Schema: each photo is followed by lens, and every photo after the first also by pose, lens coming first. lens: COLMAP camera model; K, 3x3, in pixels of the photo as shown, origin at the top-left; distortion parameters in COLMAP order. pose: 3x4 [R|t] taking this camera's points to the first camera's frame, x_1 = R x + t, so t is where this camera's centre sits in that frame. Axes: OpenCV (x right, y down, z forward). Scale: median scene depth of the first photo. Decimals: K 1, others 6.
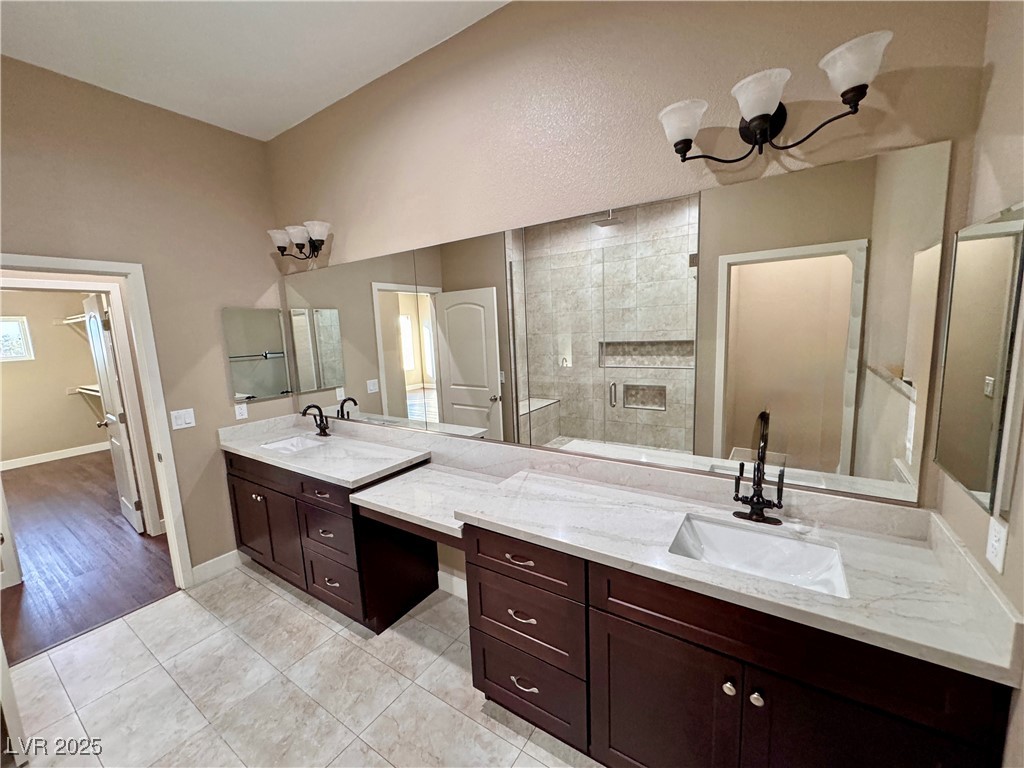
lens RADIAL K [[406.9, 0, 511.6], [0, 406.9, 384.3], [0, 0, 1]] dist [-0.003193, 0.000507]
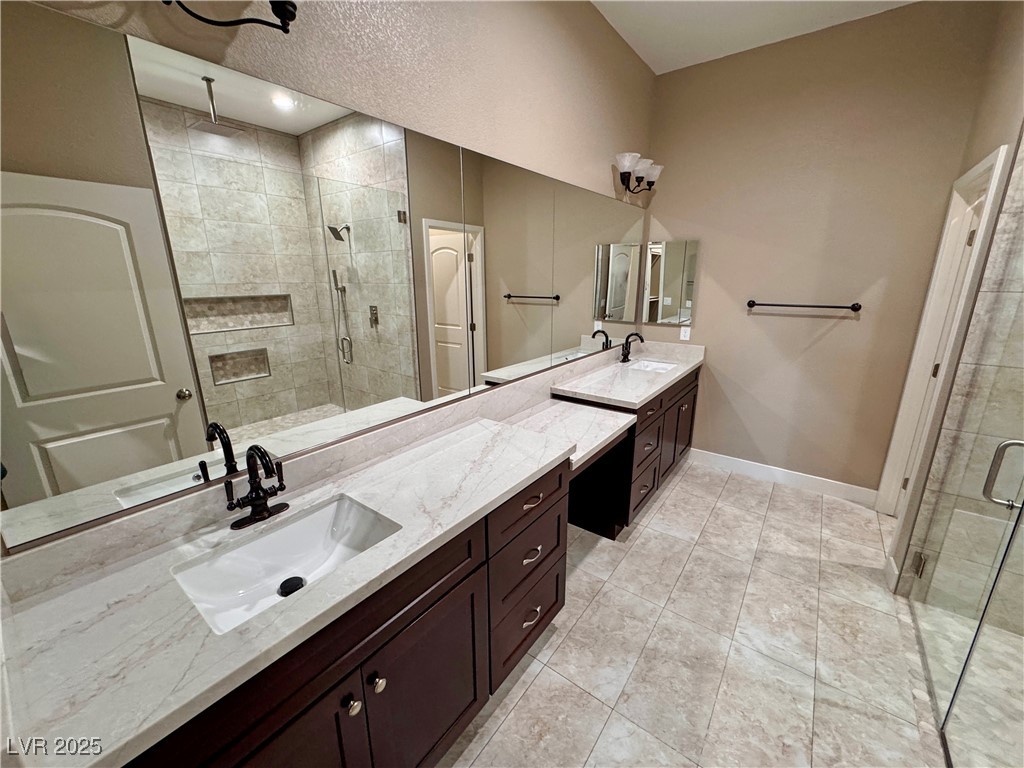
lens RADIAL K [[406.9, 0, 514.0], [0, 406.9, 383.2], [0, 0, 1]] dist [-0.003193, 0.000507]
pose [[0.058194, -0.214240, 0.975046, -0.476131], [0.139856, 0.968819, 0.204525, -0.027578], [-0.988460, 0.124464, 0.086342, 0.415659]]
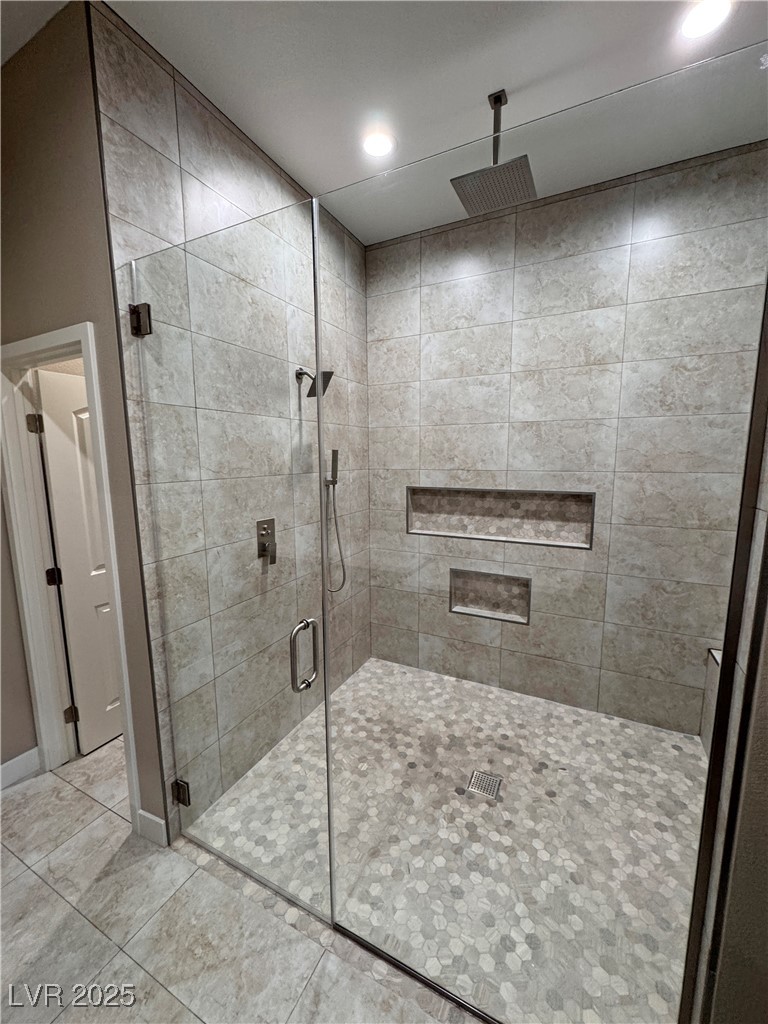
lens RADIAL K [[406.9, 0, 385.8], [0, 406.9, 512.3], [0, 0, 1]] dist [-0.003193, 0.000507]
pose [[-0.991073, 0.065089, -0.116352, -0.253330], [0.030158, 0.959553, 0.279909, -0.036548], [0.129865, 0.273901, -0.952950, 0.364553]]
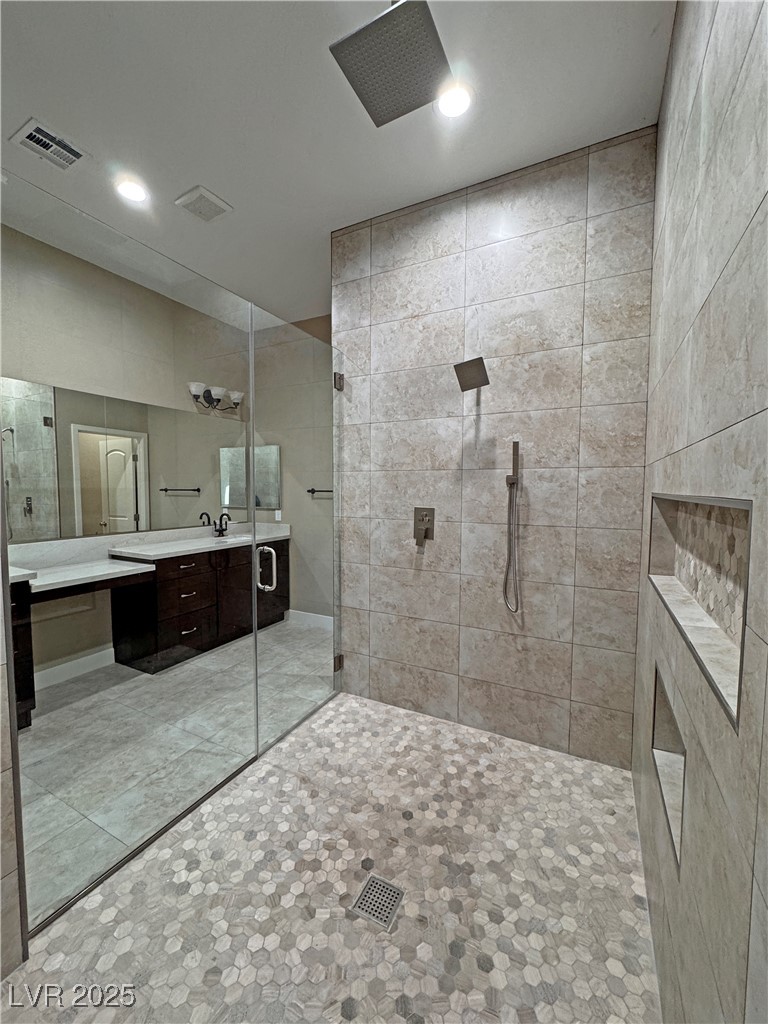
lens RADIAL K [[406.9, 0, 385.4], [0, 406.9, 512.1], [0, 0, 1]] dist [-0.003193, 0.000507]
pose [[-0.110395, -0.017314, 0.993737, -0.659603], [0.138582, 0.989813, 0.032641, 0.067613], [-0.984179, 0.141318, -0.106871, 0.049223]]
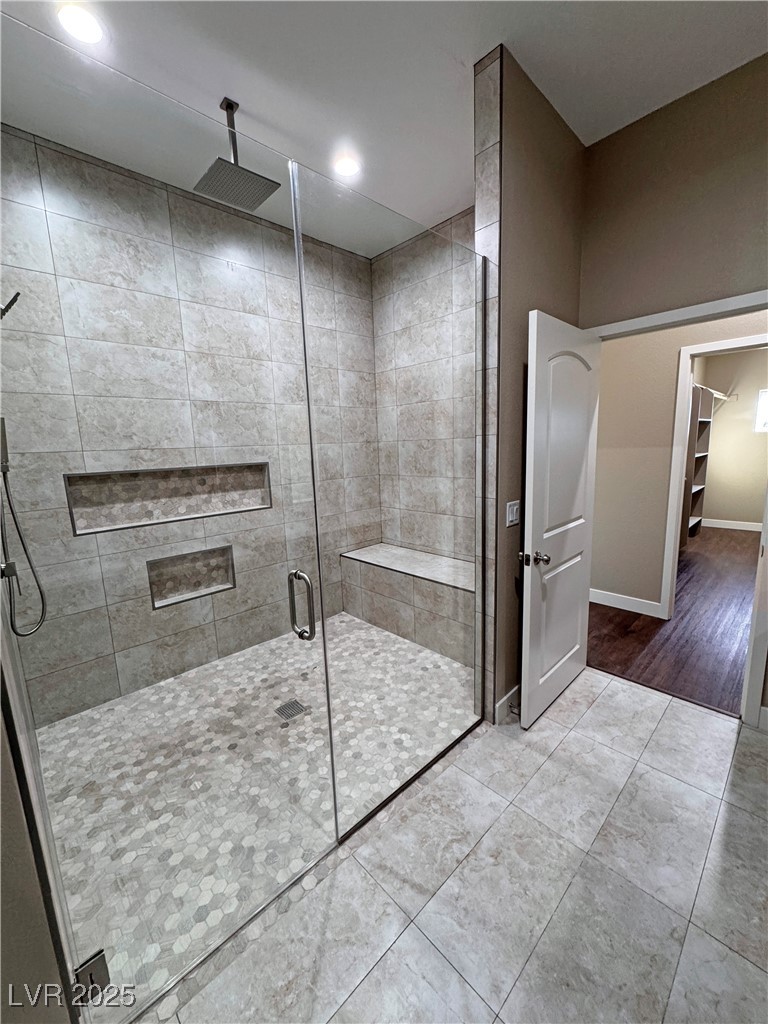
lens RADIAL K [[406.9, 0, 385.2], [0, 406.9, 512.5], [0, 0, 1]] dist [-0.003193, 0.000507]
pose [[-0.219376, 0.210213, -0.952725, 0.000292], [-0.090083, 0.967977, 0.234320, -0.002302], [0.971473, 0.137229, -0.193415, 0.230423]]
